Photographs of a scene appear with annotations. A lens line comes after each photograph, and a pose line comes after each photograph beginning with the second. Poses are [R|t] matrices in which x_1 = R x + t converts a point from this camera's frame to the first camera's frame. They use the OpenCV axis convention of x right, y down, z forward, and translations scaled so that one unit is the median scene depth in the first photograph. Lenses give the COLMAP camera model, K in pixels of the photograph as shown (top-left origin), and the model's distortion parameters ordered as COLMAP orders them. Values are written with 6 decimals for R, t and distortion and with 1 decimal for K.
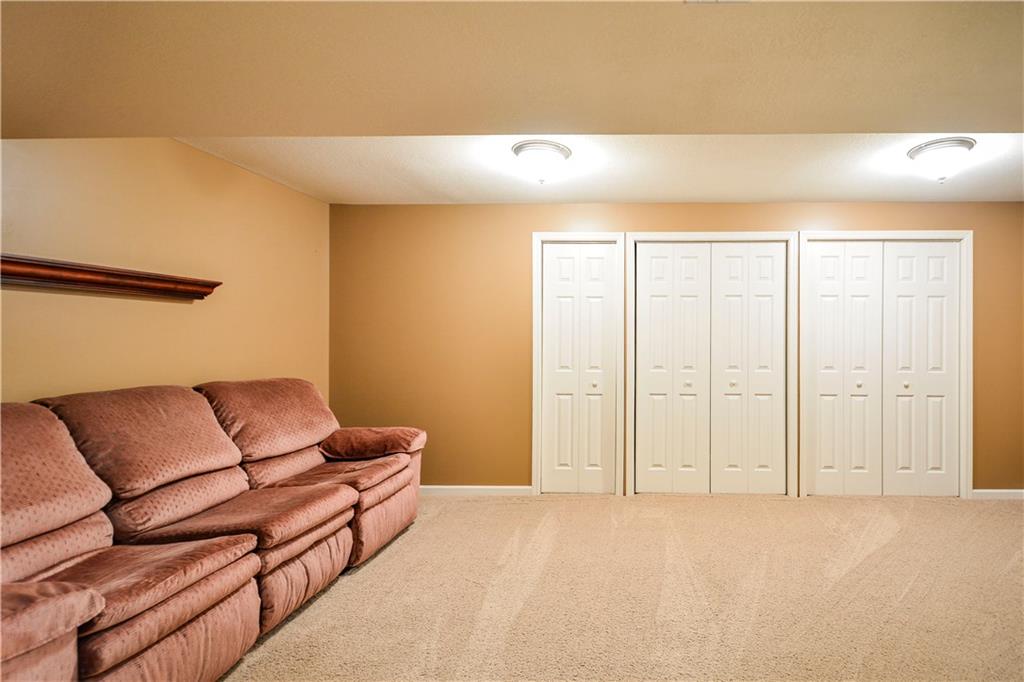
lens RADIAL K [[422.7, 0, 512.0], [0, 422.7, 337.1], [0, 0, 1]] dist [0.000876, 0.000312]
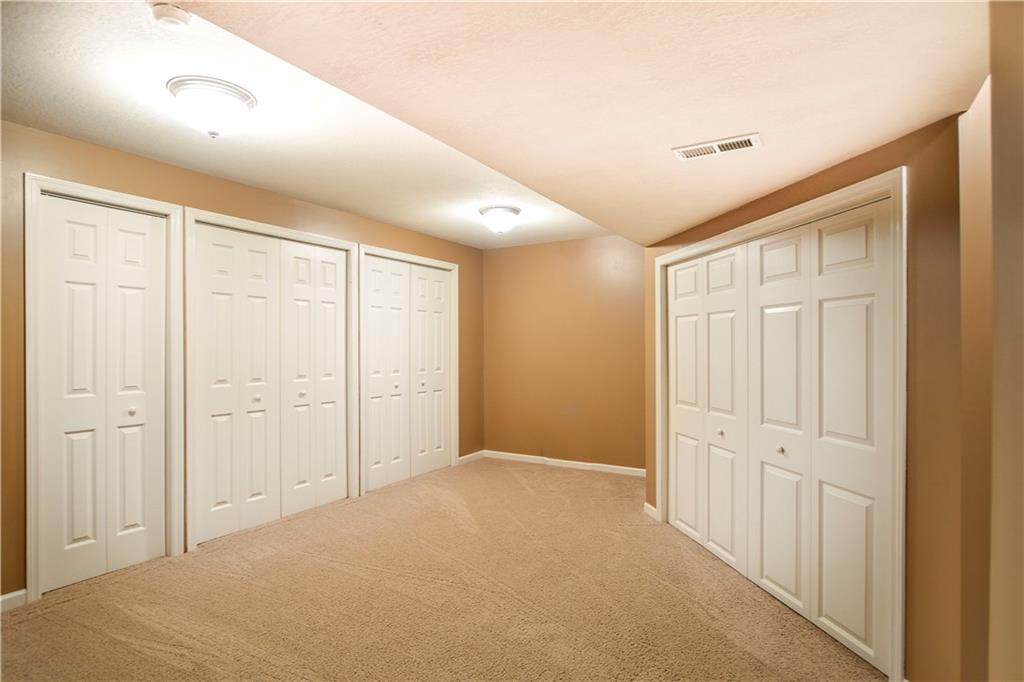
lens RADIAL K [[532.7, 0, 512.0], [0, 532.7, 341.0], [0, 0, 1]] dist [0.000871, 0.000738]
pose [[0.499315, 0.004849, 0.866407, -0.272250], [0.000699, 0.999982, -0.006000, 0.000186], [-0.866420, 0.003602, 0.499302, 0.008318]]
